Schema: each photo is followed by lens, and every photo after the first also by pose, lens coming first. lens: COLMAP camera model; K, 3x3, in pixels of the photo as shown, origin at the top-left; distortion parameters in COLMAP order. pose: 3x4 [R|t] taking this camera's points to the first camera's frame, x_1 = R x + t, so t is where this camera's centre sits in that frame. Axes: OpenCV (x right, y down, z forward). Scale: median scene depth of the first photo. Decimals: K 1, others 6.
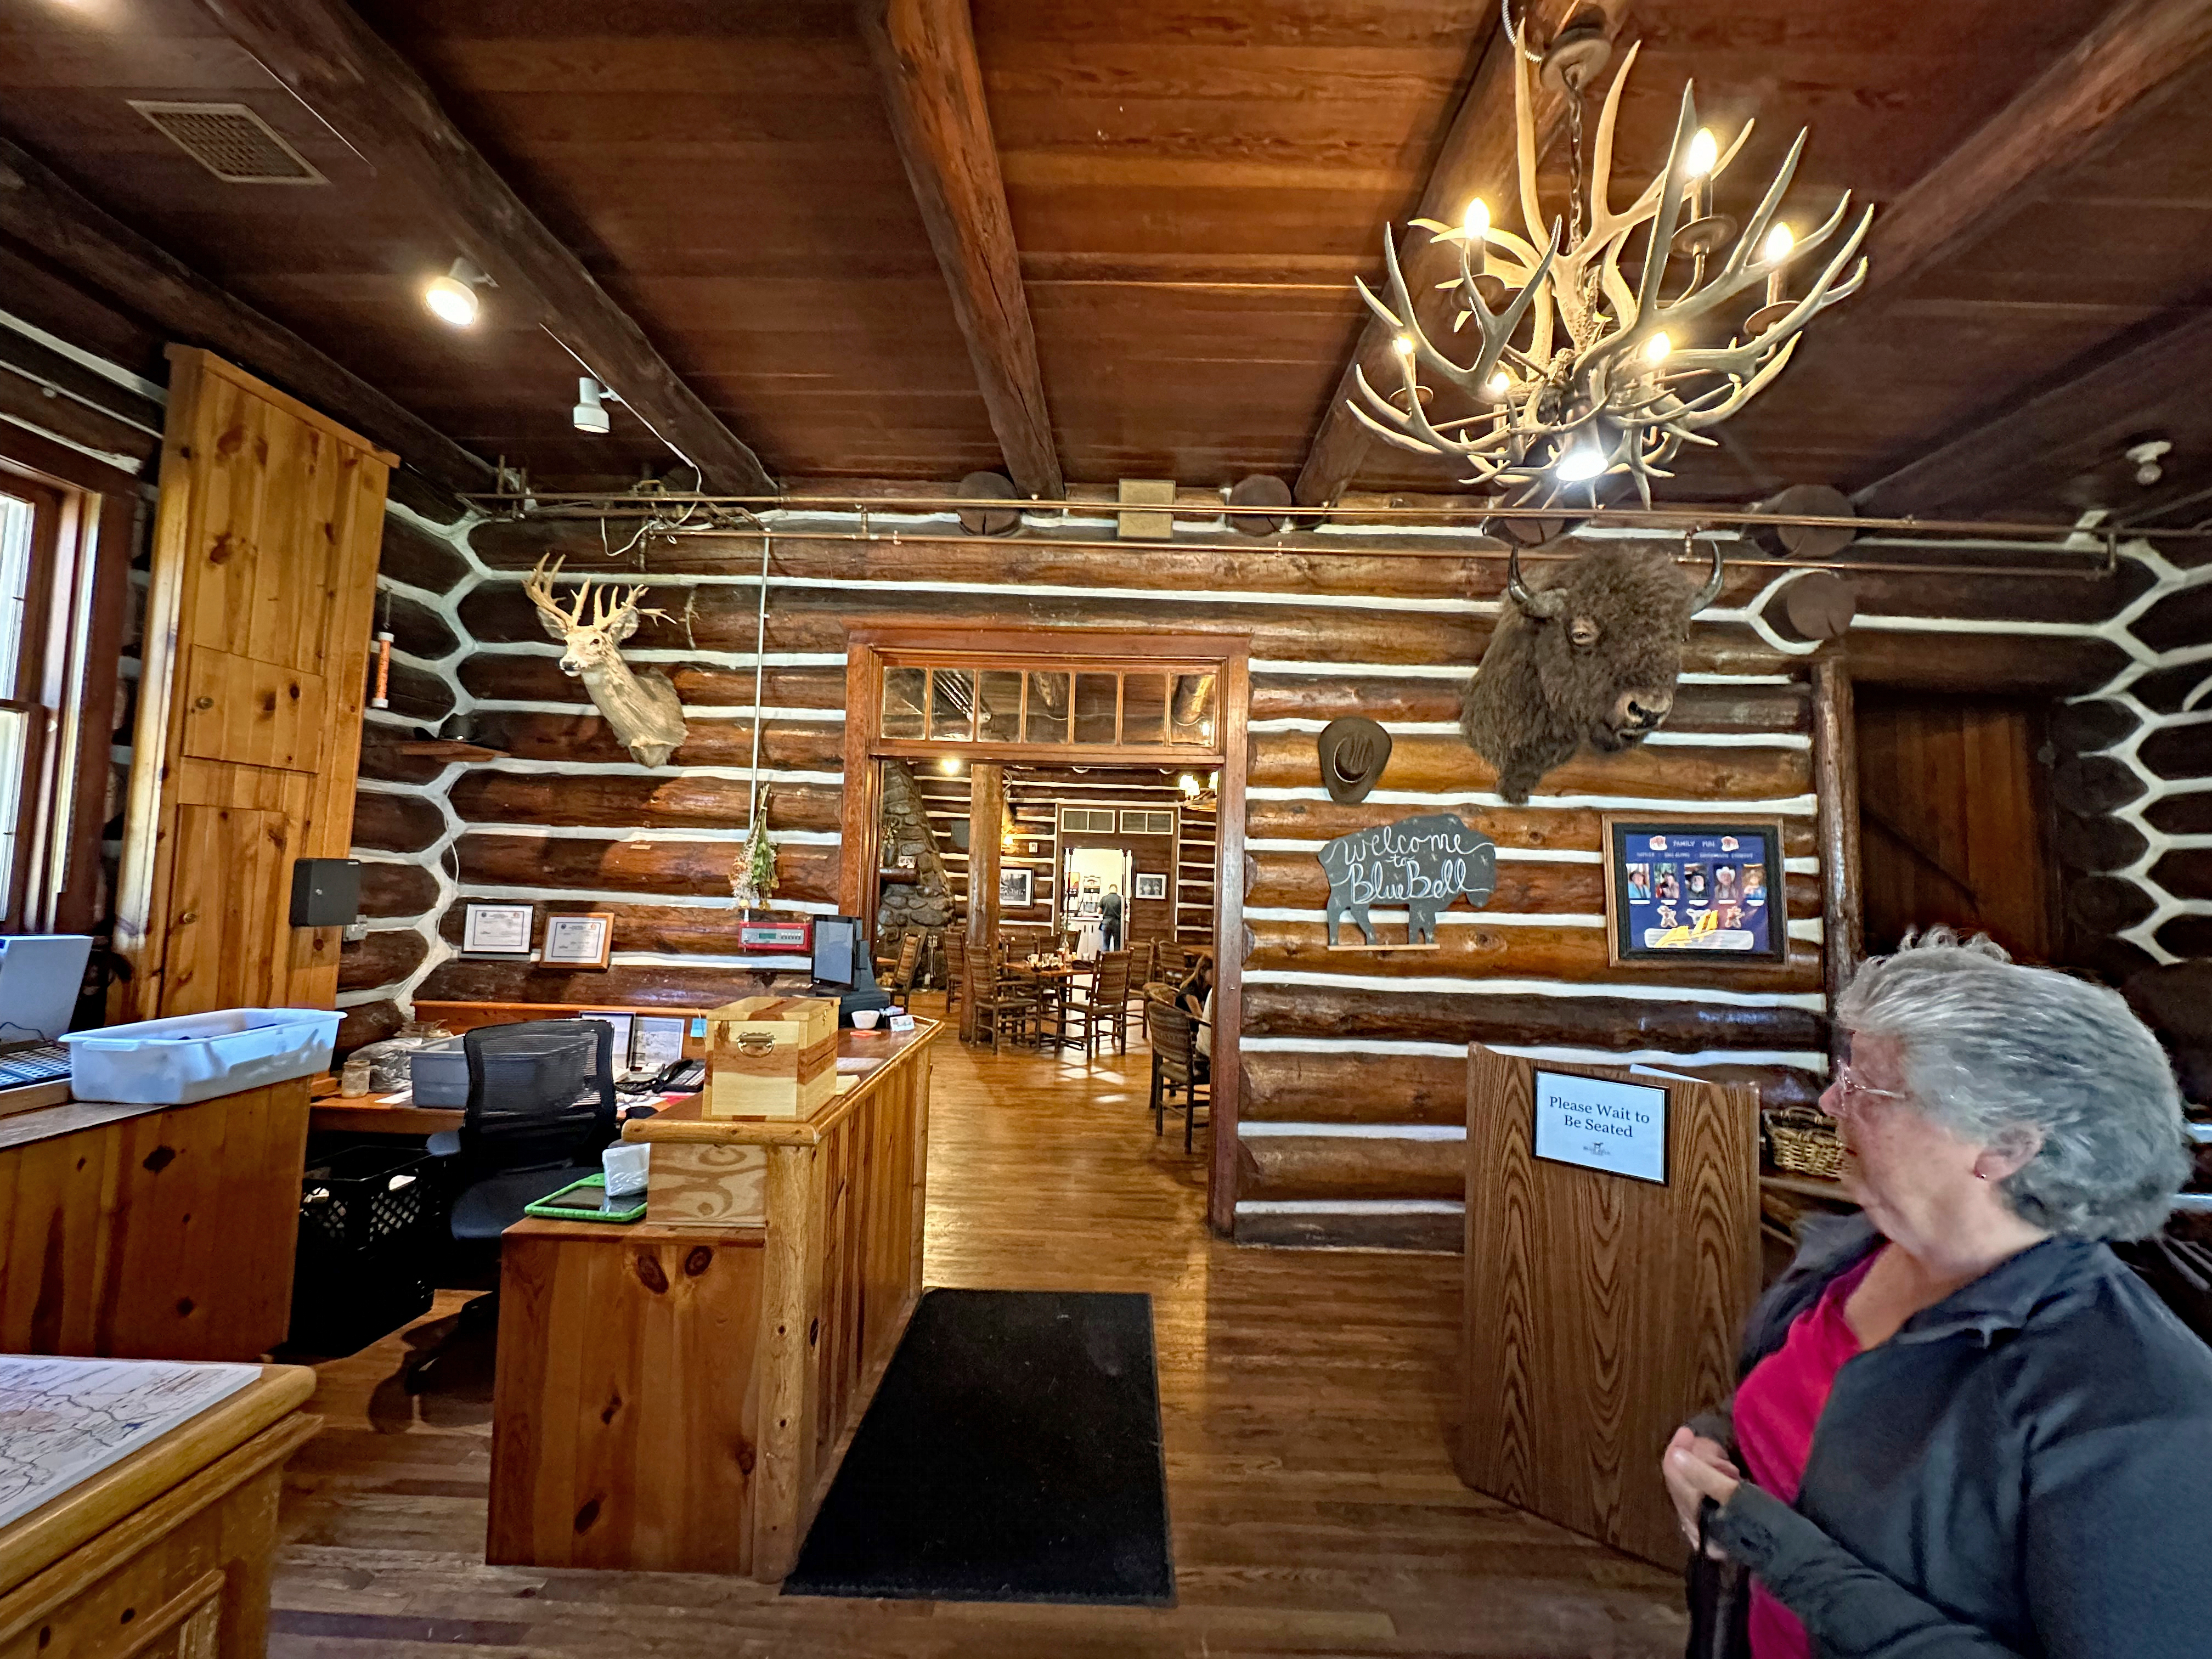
lens RADIAL K [[898.1, 0, 1106.0], [0, 898.1, 829.5], [0, 0, 1]] dist [-0.000200, 0.000185]
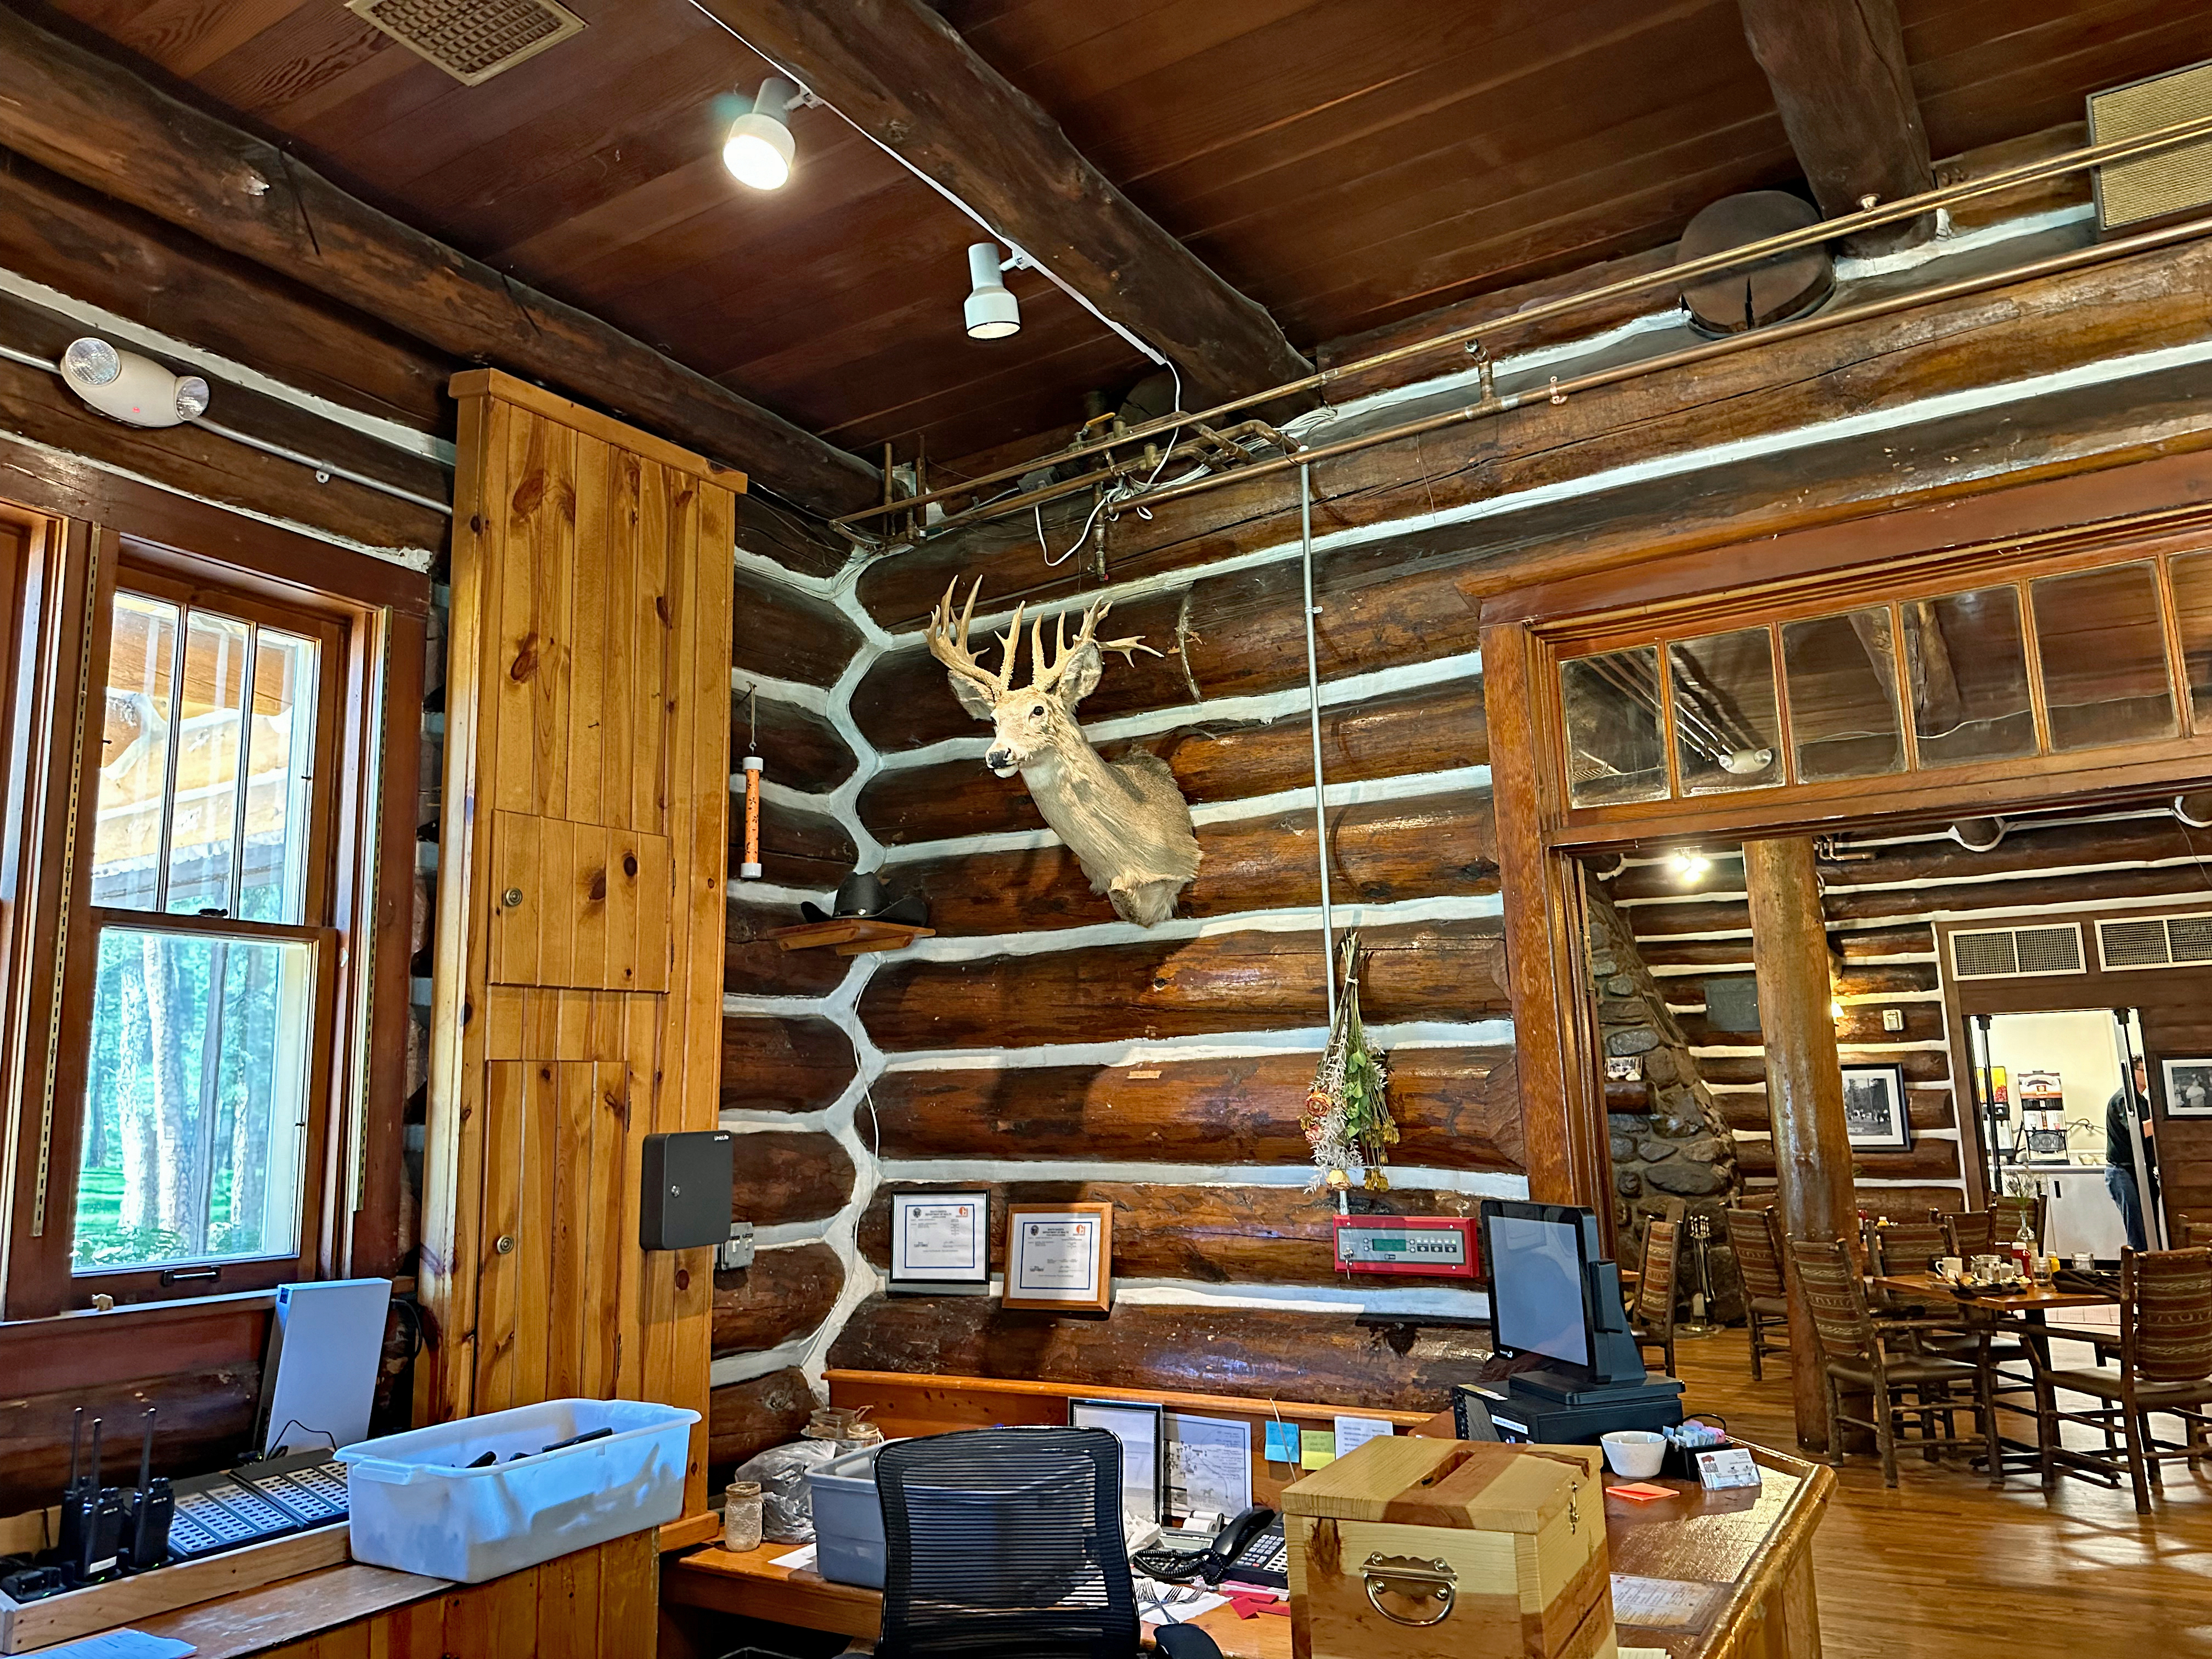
lens RADIAL K [[1604.8, 0, 1106.0], [0, 1604.8, 829.5], [0, 0, 1]] dist [0.112559, -0.172636]
pose [[0.866973, -0.140439, -0.478159, -0.059257], [0.085943, 0.987230, -0.134130, 0.001438], [0.490889, 0.075193, 0.867971, 0.147936]]
